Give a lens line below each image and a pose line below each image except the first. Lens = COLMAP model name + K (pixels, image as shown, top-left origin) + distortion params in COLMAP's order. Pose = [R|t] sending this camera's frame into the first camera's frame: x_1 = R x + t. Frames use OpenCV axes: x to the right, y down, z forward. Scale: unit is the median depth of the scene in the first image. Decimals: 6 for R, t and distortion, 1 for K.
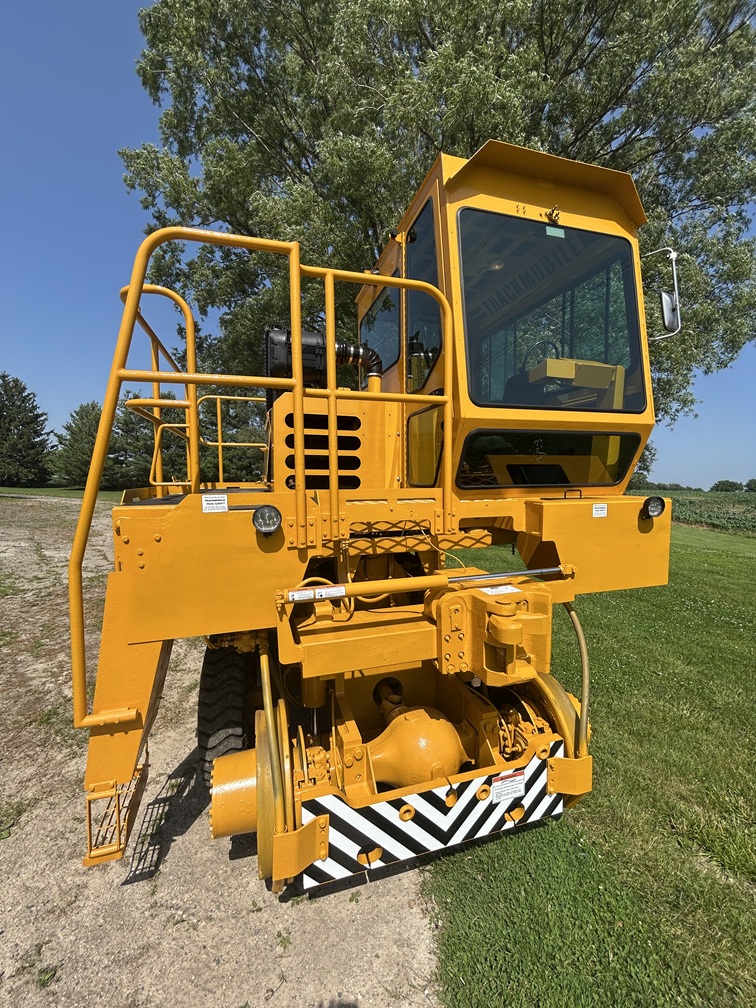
lens RADIAL K [[411.3, 0, 378.0], [0, 411.3, 504.0], [0, 0, 1]] dist [0.000371, -0.000255]
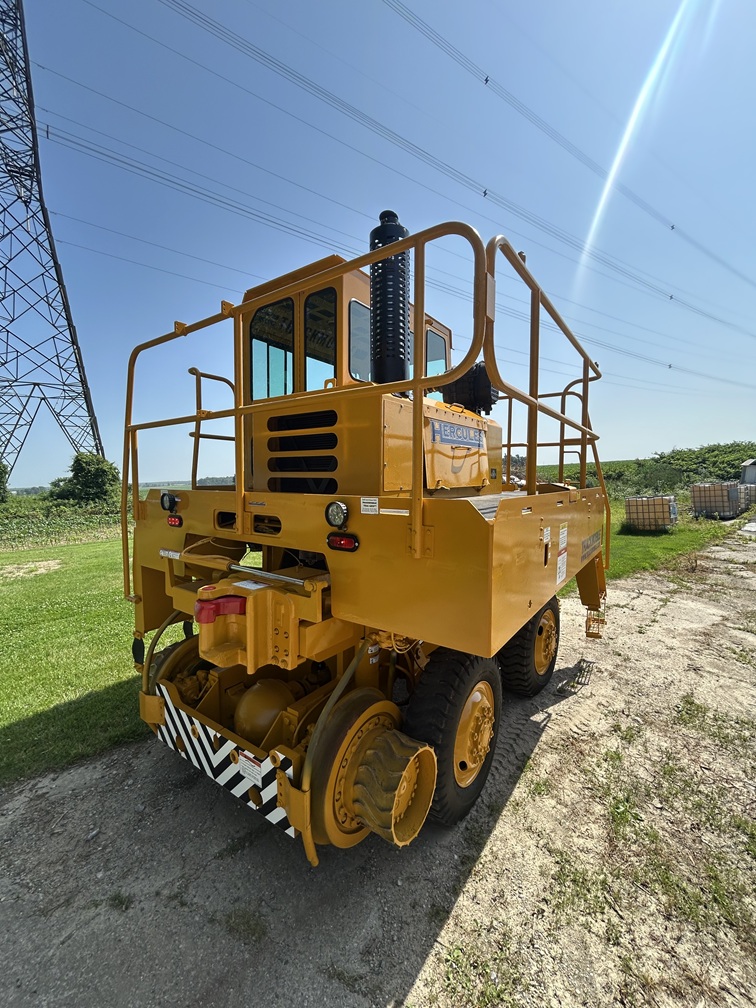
lens RADIAL K [[411.3, 0, 378.0], [0, 411.3, 504.0], [0, 0, 1]] dist [0.000371, -0.000255]
pose [[-0.609342, -0.046661, 0.791534, -1.301691], [0.055373, 0.993325, 0.101185, -0.177469], [-0.790972, 0.105486, -0.602691, 2.553206]]
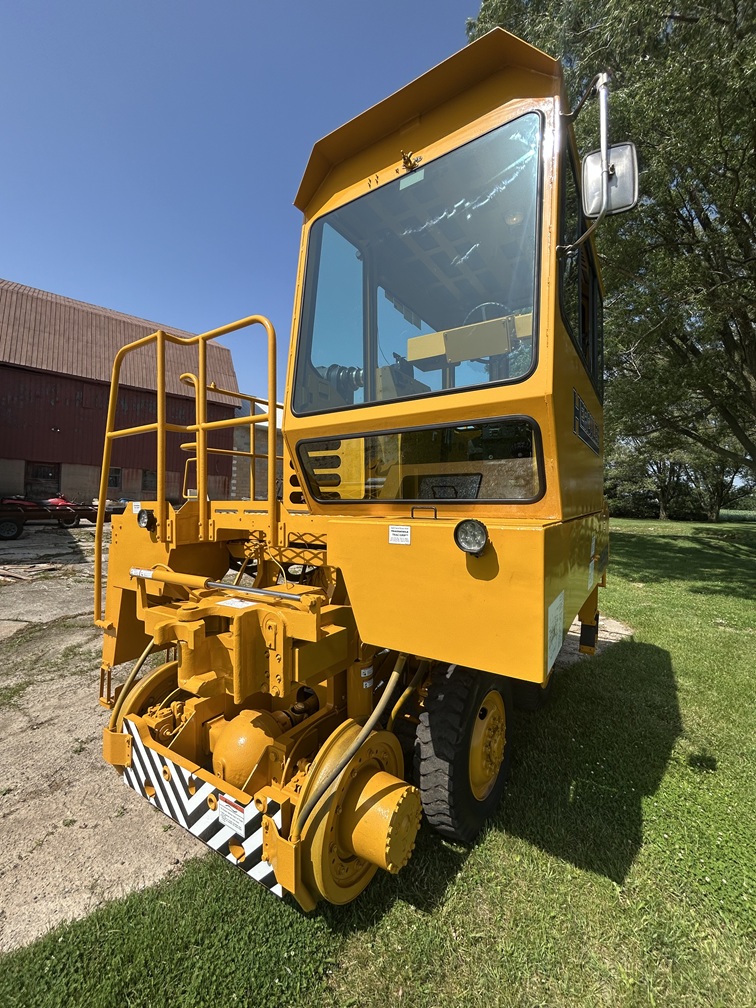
lens RADIAL K [[411.3, 0, 378.0], [0, 411.3, 504.0], [0, 0, 1]] dist [0.000371, -0.000255]
pose [[0.647276, 0.013558, -0.762135, 1.004995], [-0.057038, 0.997900, -0.030690, -0.013067], [0.760118, 0.063335, 0.646691, 0.483067]]
